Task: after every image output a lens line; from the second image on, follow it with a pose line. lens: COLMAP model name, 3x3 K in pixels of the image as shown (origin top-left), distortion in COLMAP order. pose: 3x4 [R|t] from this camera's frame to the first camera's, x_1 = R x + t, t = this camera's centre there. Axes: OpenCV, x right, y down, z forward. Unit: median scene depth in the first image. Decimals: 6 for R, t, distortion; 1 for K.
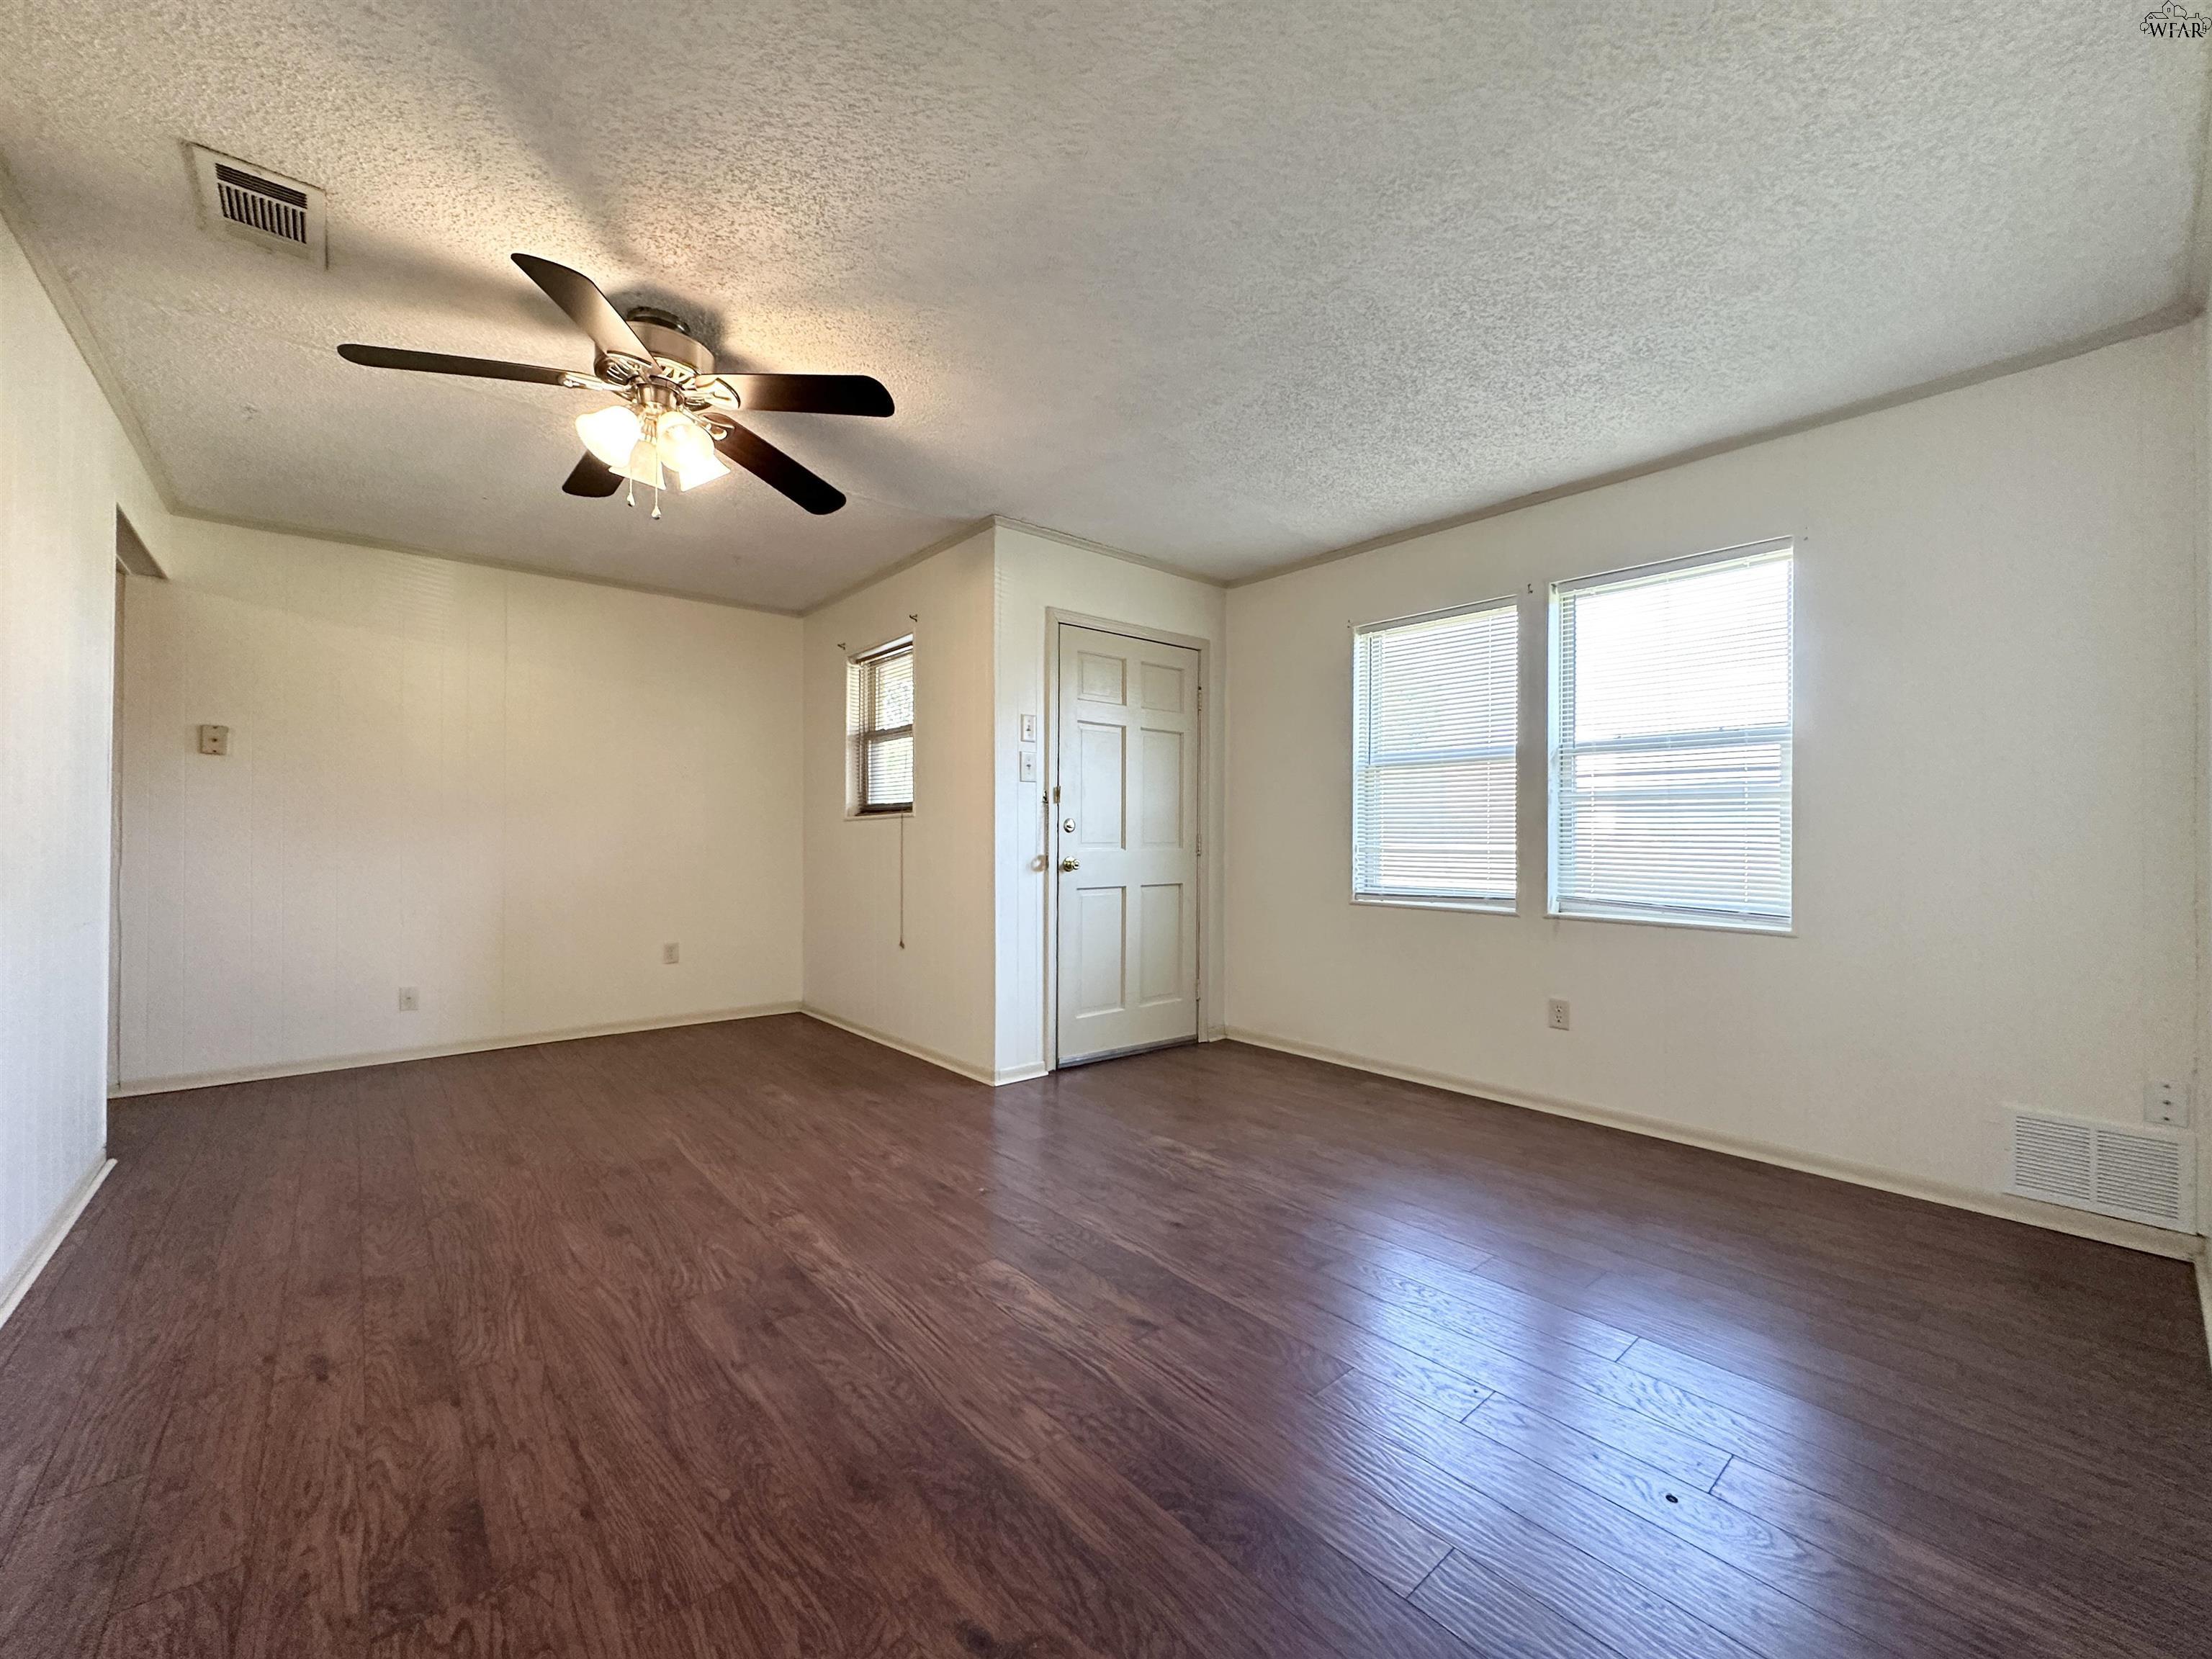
lens RADIAL K [[880.9, 0, 1105.6], [0, 880.9, 832.8], [0, 0, 1]] dist [-0.005686, 0.001146]
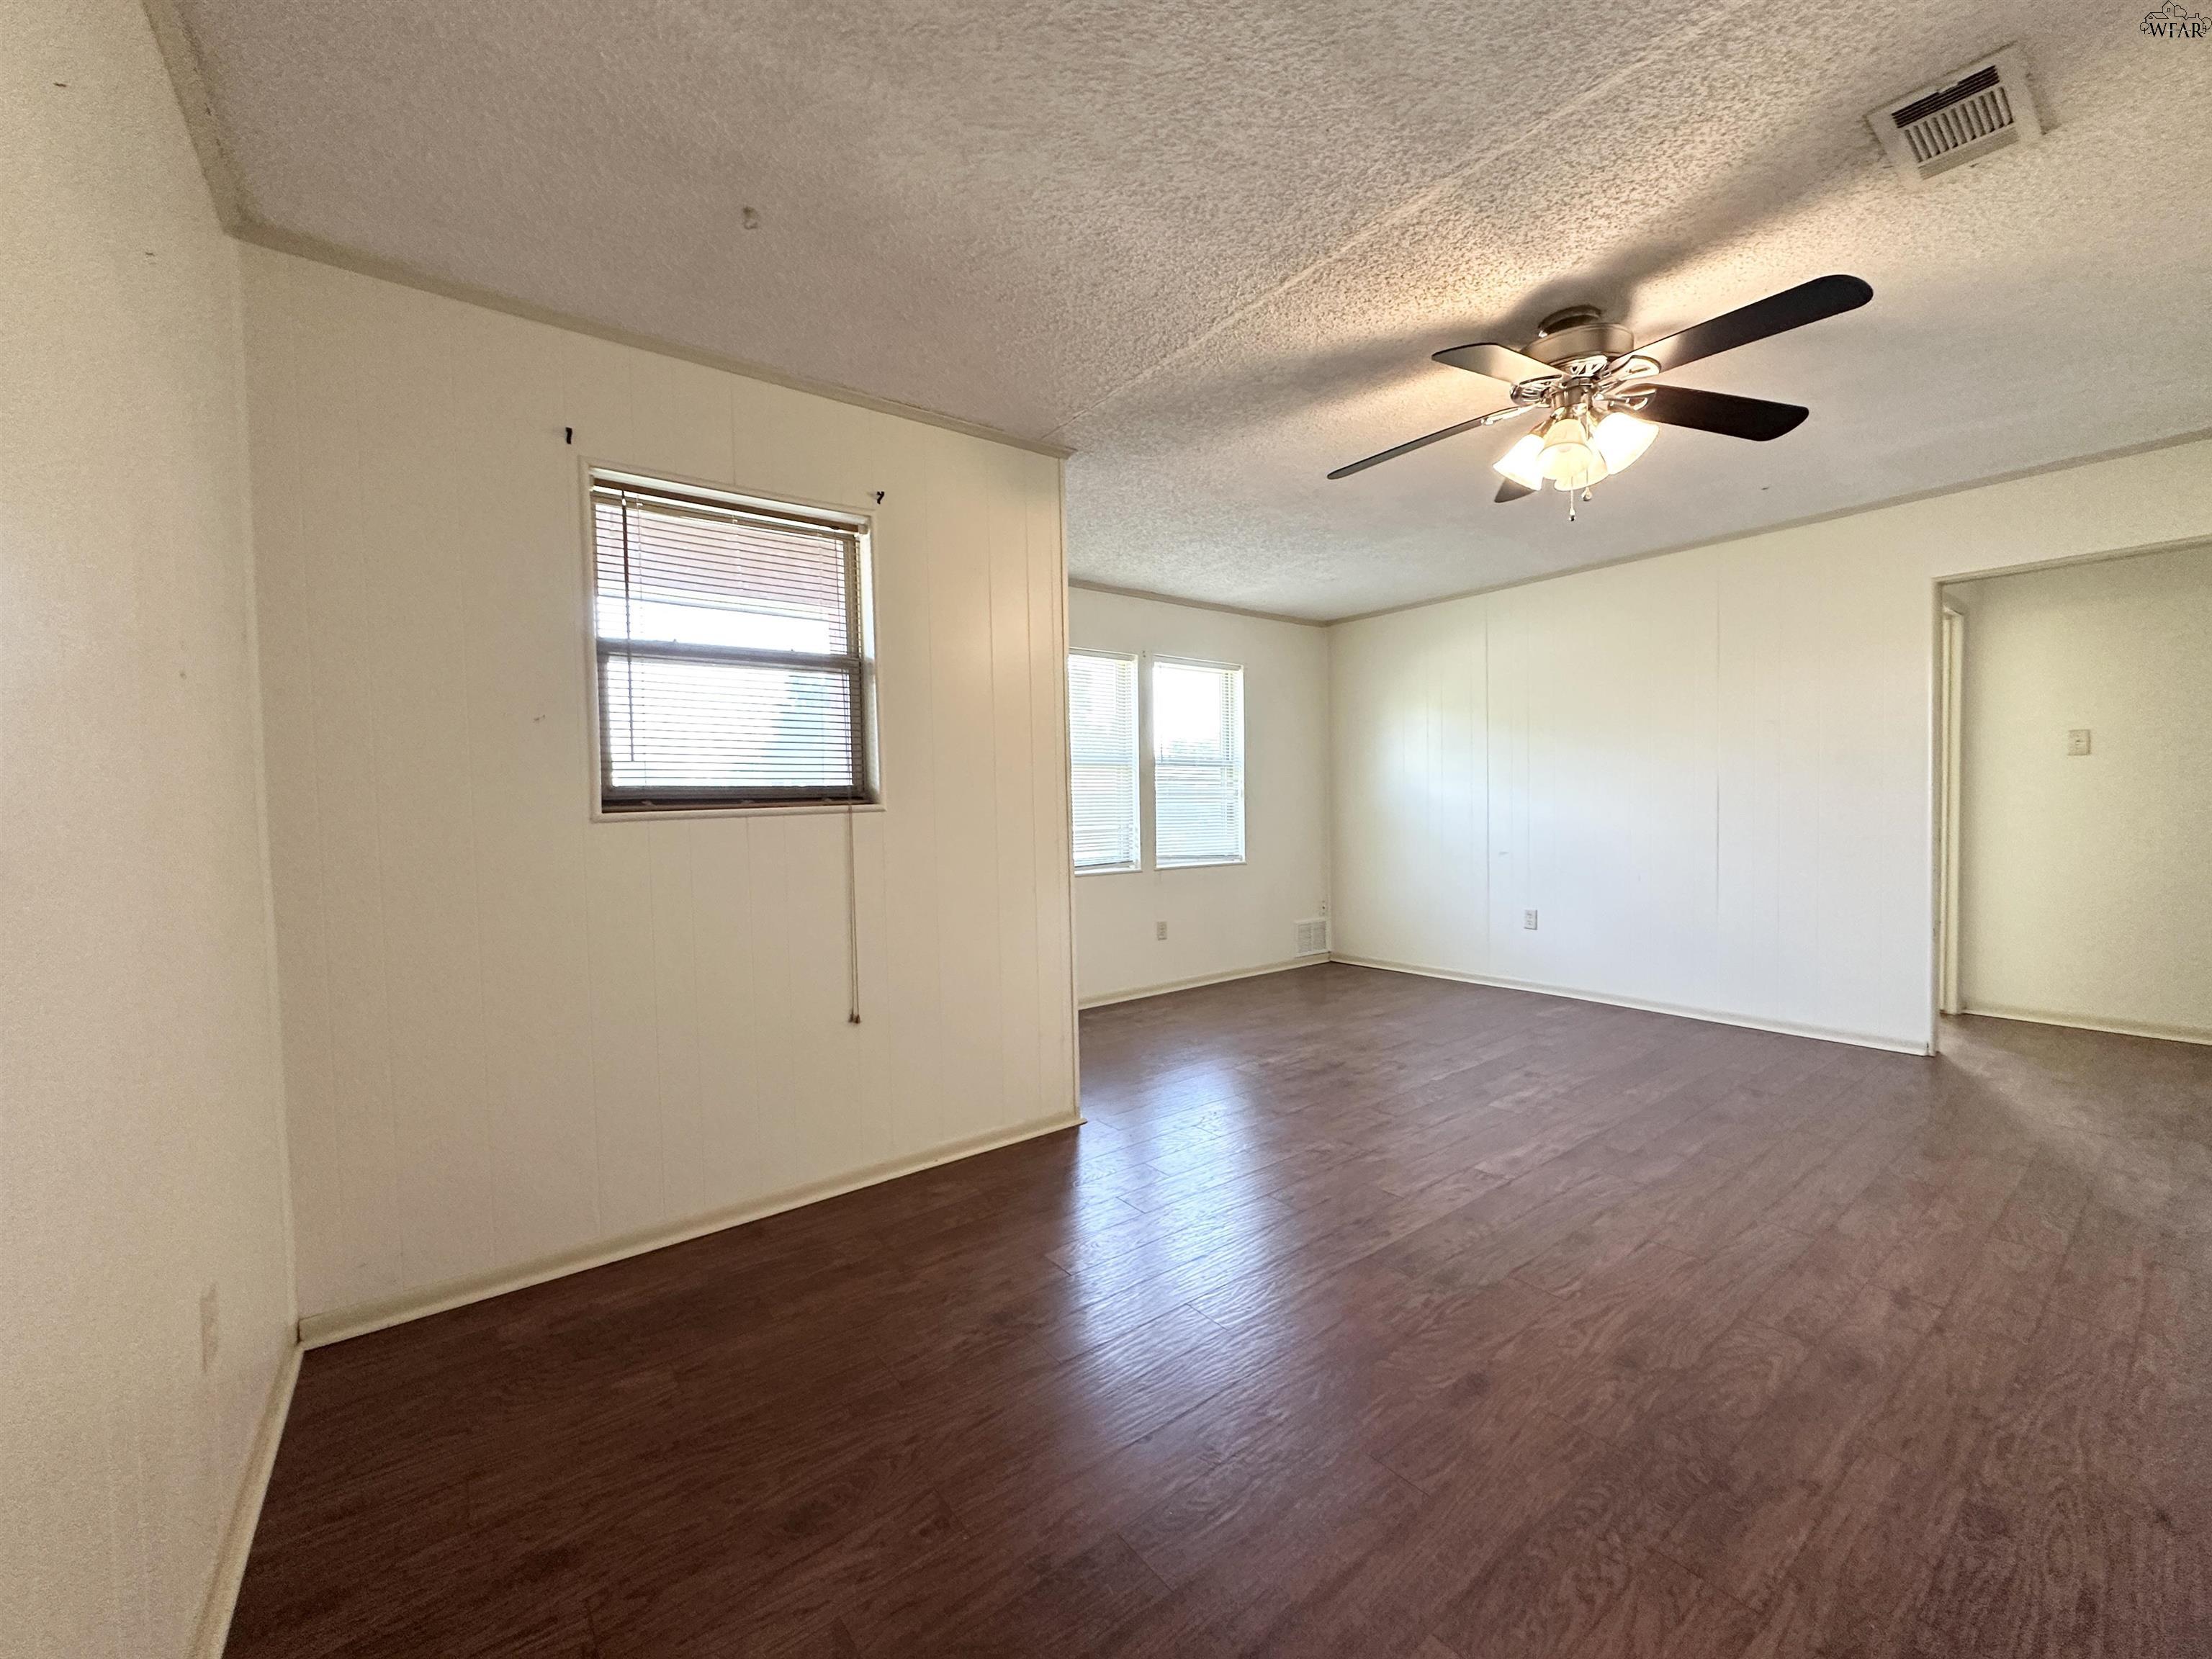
lens RADIAL K [[880.9, 0, 1105.6], [0, 880.9, 832.8], [0, 0, 1]] dist [-0.005686, 0.001146]
pose [[0.058892, -0.040047, 0.997461, -1.584746], [0.014546, 0.999123, 0.039255, -0.048076], [-0.998158, 0.012198, 0.059423, 1.498138]]
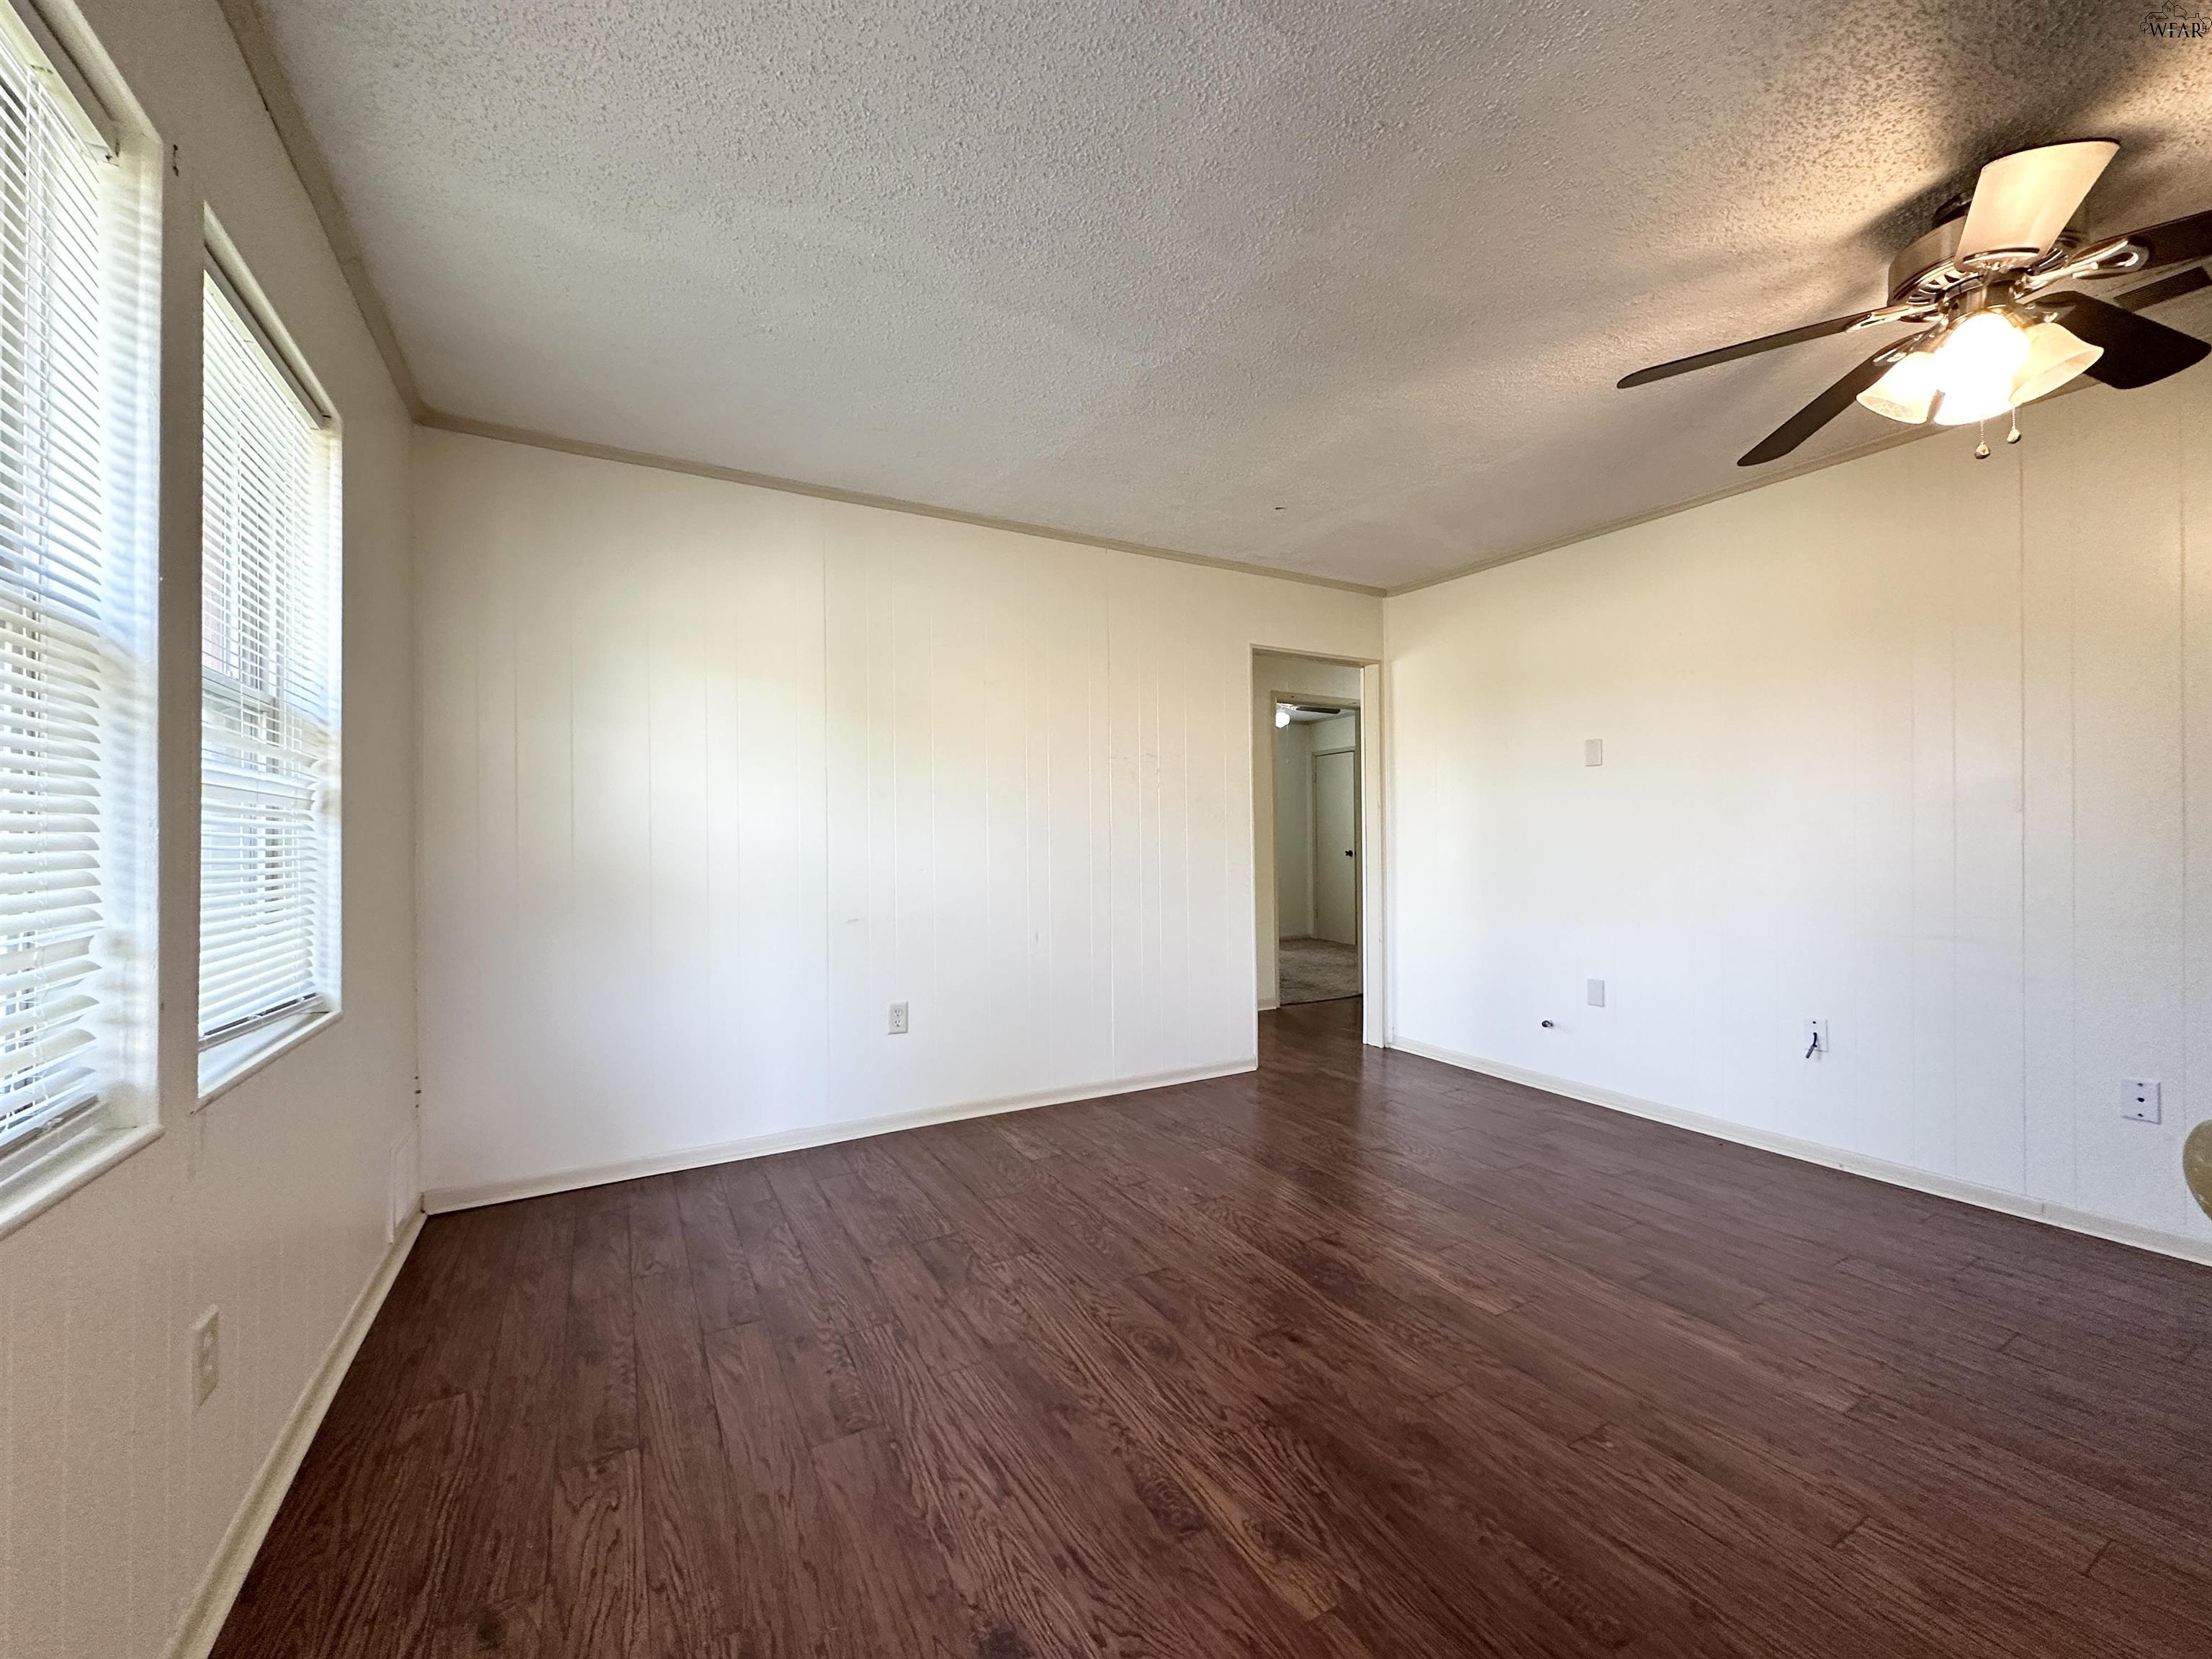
lens RADIAL K [[880.9, 0, 1105.6], [0, 880.9, 832.8], [0, 0, 1]] dist [-0.005686, 0.001146]
pose [[-0.981667, 0.002250, 0.190589, 0.100302], [0.001138, 0.999982, -0.005942, -0.023335], [-0.190599, -0.005616, -0.981652, 1.925444]]
